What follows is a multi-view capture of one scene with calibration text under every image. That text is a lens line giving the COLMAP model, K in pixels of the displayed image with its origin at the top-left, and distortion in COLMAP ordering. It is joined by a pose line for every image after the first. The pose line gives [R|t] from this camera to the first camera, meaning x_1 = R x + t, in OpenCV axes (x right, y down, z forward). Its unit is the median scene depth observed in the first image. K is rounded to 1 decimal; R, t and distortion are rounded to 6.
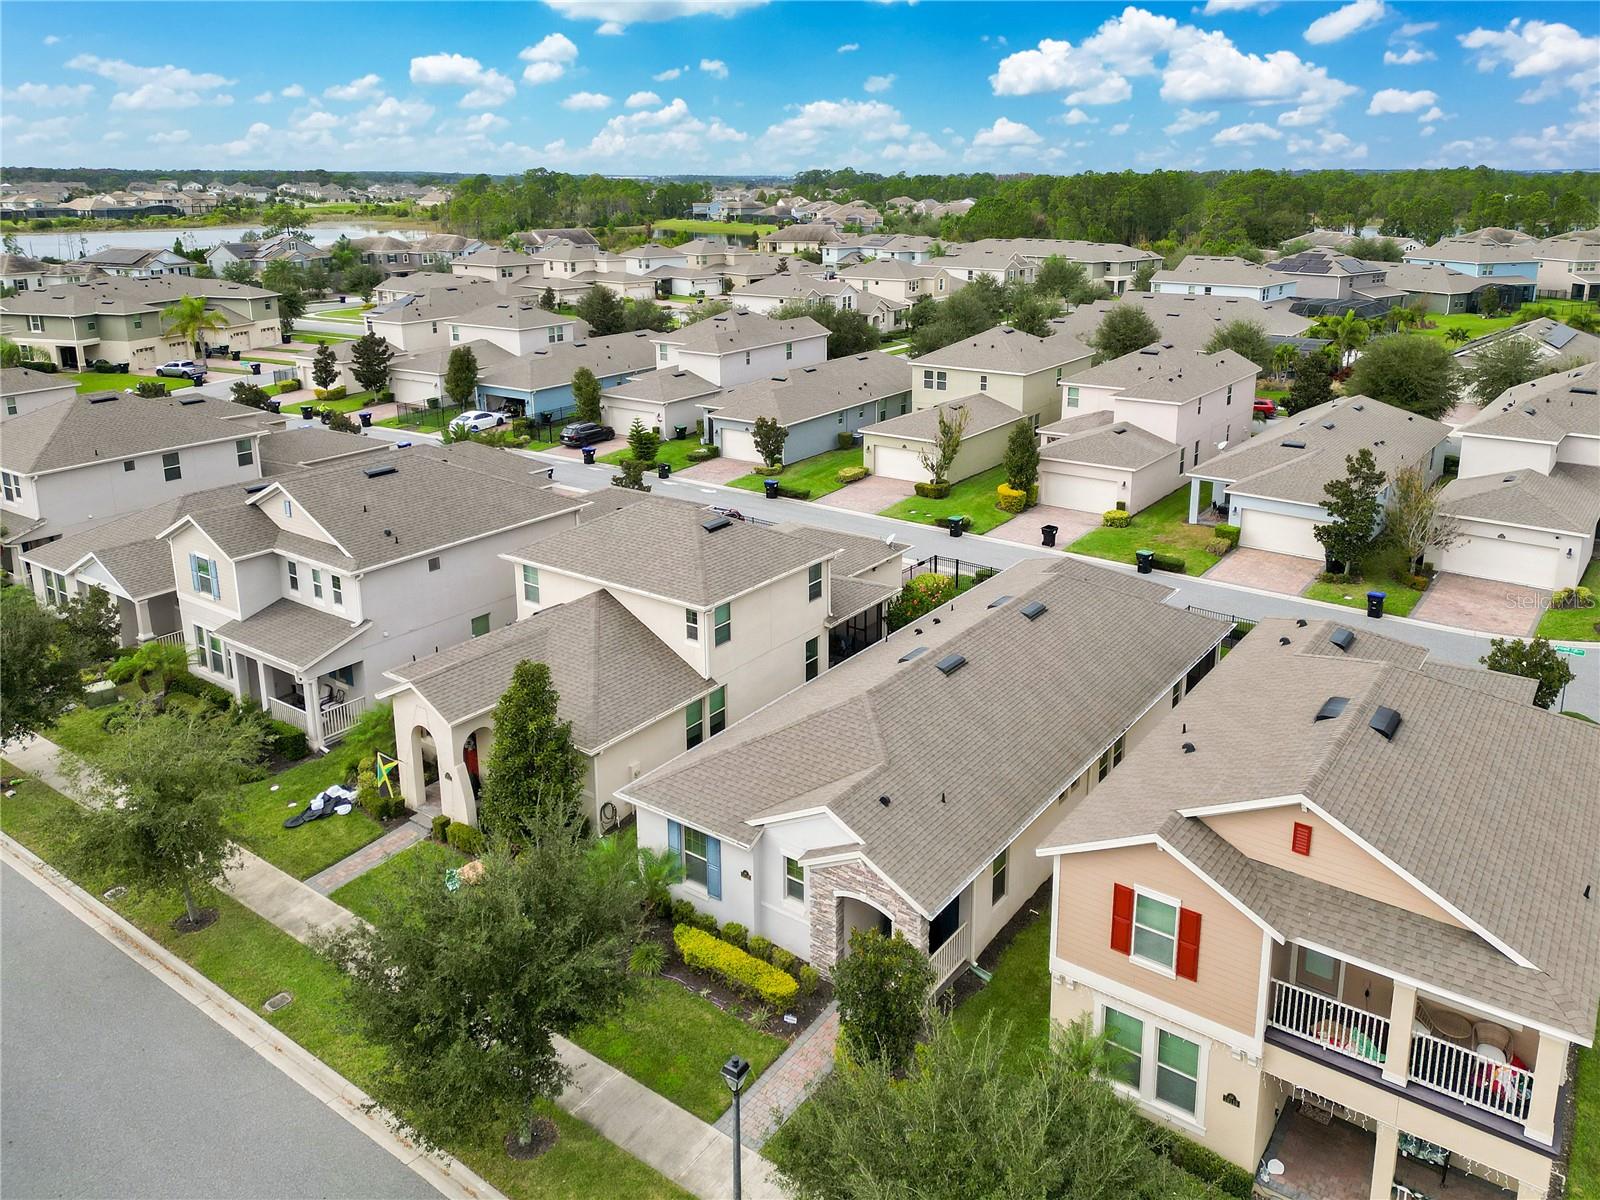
lens RADIAL K [[1141.9, 0, 800.0], [0, 1141.9, 600.0], [0, 0, 1]] dist [0.052825, -0.003551]
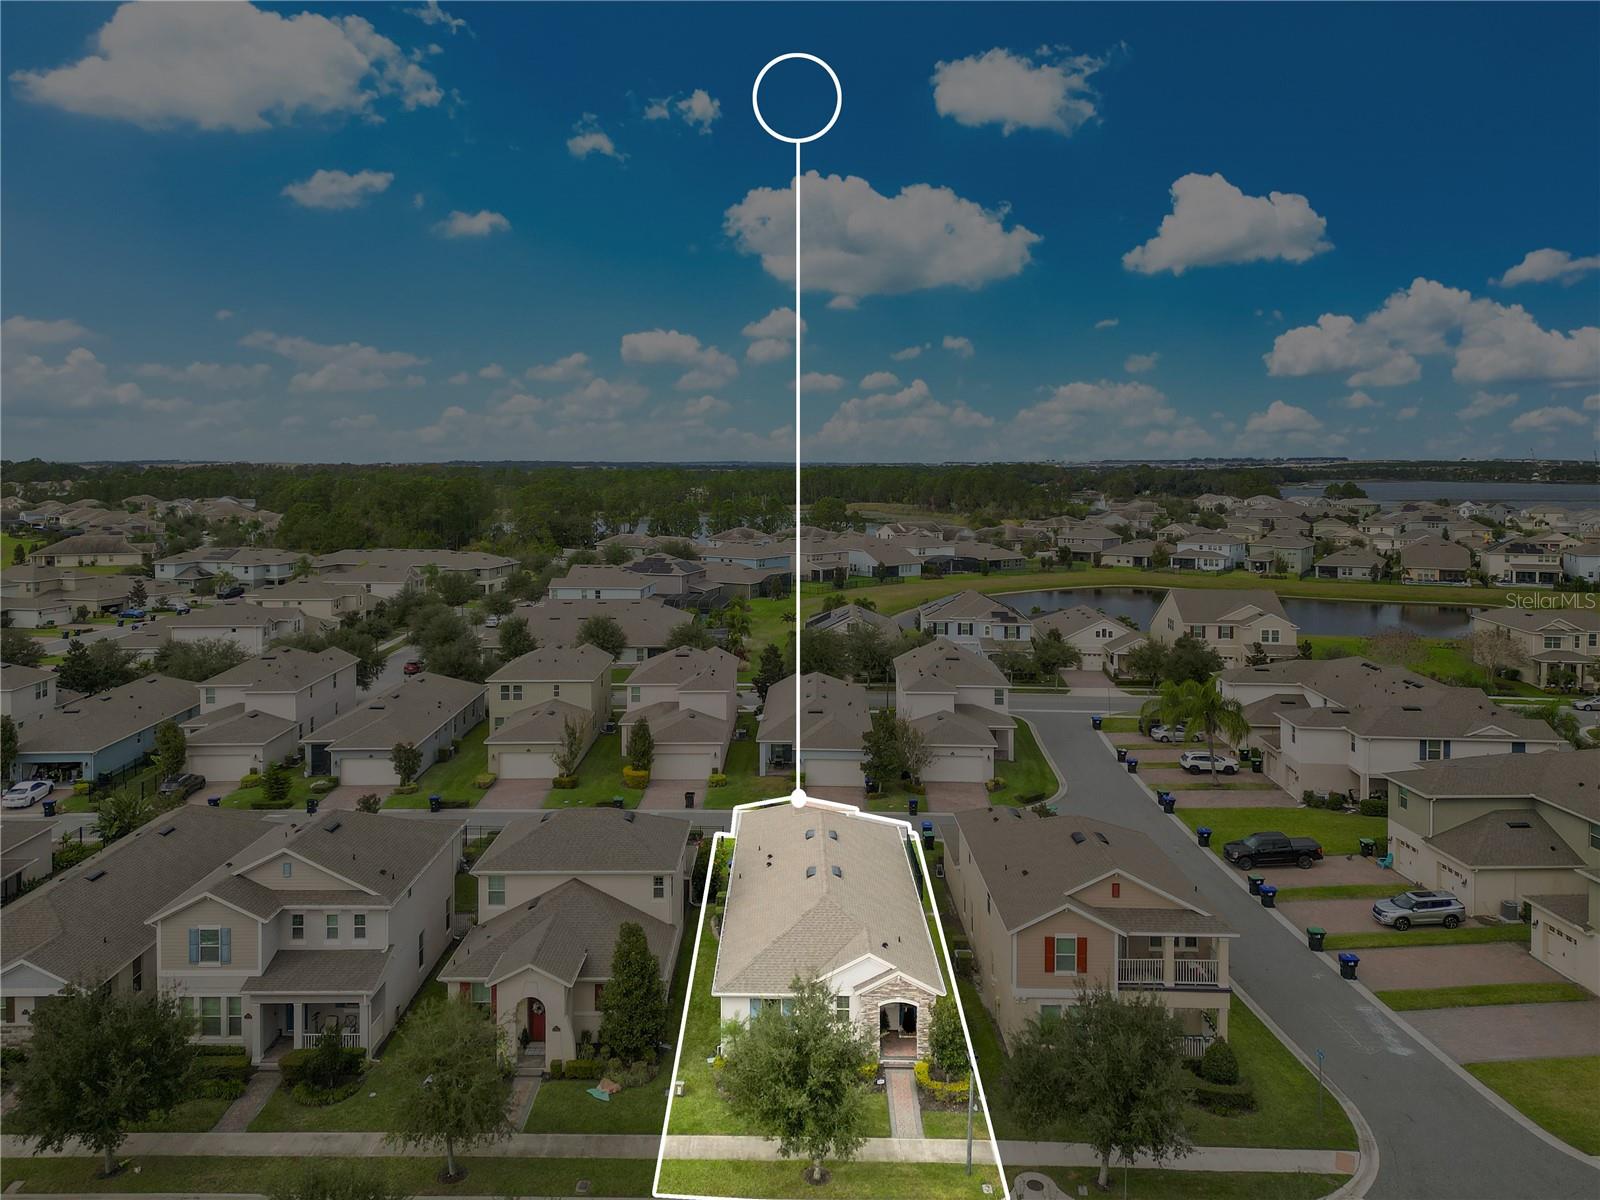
lens RADIAL K [[1141.9, 0, 800.0], [0, 1141.9, 600.0], [0, 0, 1]] dist [0.052825, -0.003551]
pose [[0.818826, -0.064966, 0.570354, -0.423183], [0.199487, 0.963855, -0.176605, -0.019628], [-0.538265, 0.258387, 0.802189, -0.196513]]
